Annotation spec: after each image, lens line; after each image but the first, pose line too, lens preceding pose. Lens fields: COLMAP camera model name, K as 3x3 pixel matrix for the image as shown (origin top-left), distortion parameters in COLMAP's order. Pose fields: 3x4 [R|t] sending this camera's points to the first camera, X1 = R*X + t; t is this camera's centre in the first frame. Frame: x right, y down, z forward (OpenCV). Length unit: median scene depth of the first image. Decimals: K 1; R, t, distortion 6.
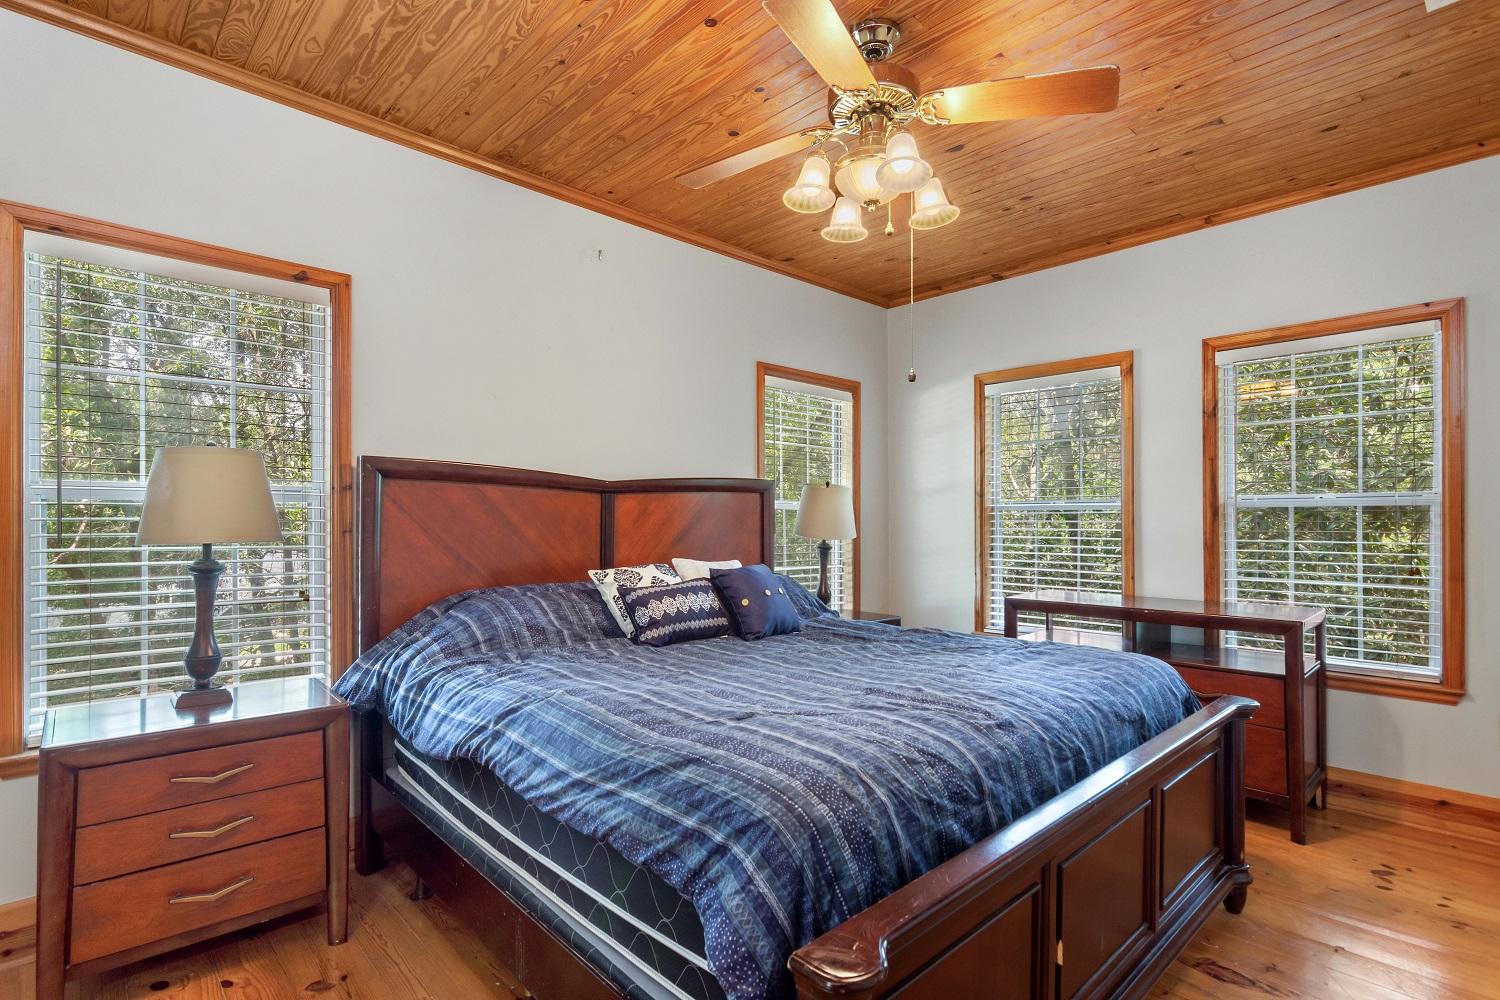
lens RADIAL K [[731.5, 0, 750.0], [0, 731.5, 506.0], [0, 0, 1]] dist [-0.001308, 0.001989]
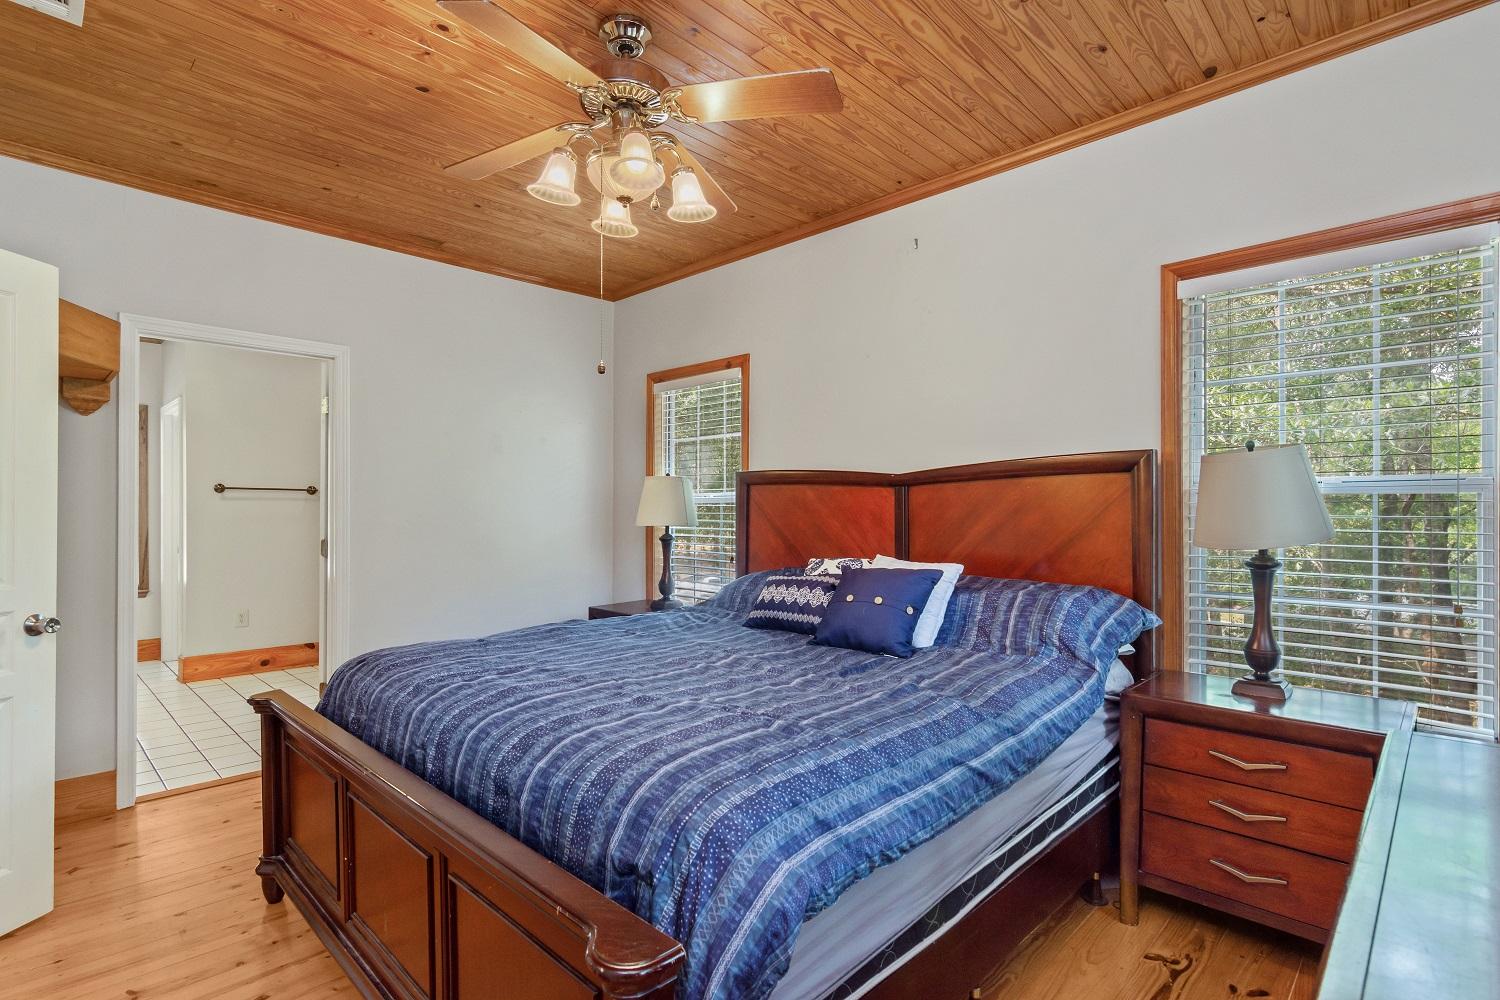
lens RADIAL K [[731.5, 0, 748.6], [0, 731.5, 510.2], [0, 0, 1]] dist [-0.001308, 0.001989]
pose [[0.034257, -0.007510, -0.999385, 0.783908], [0.016097, 0.999846, -0.006962, 0.017704], [0.999283, -0.015849, 0.034373, 0.750483]]
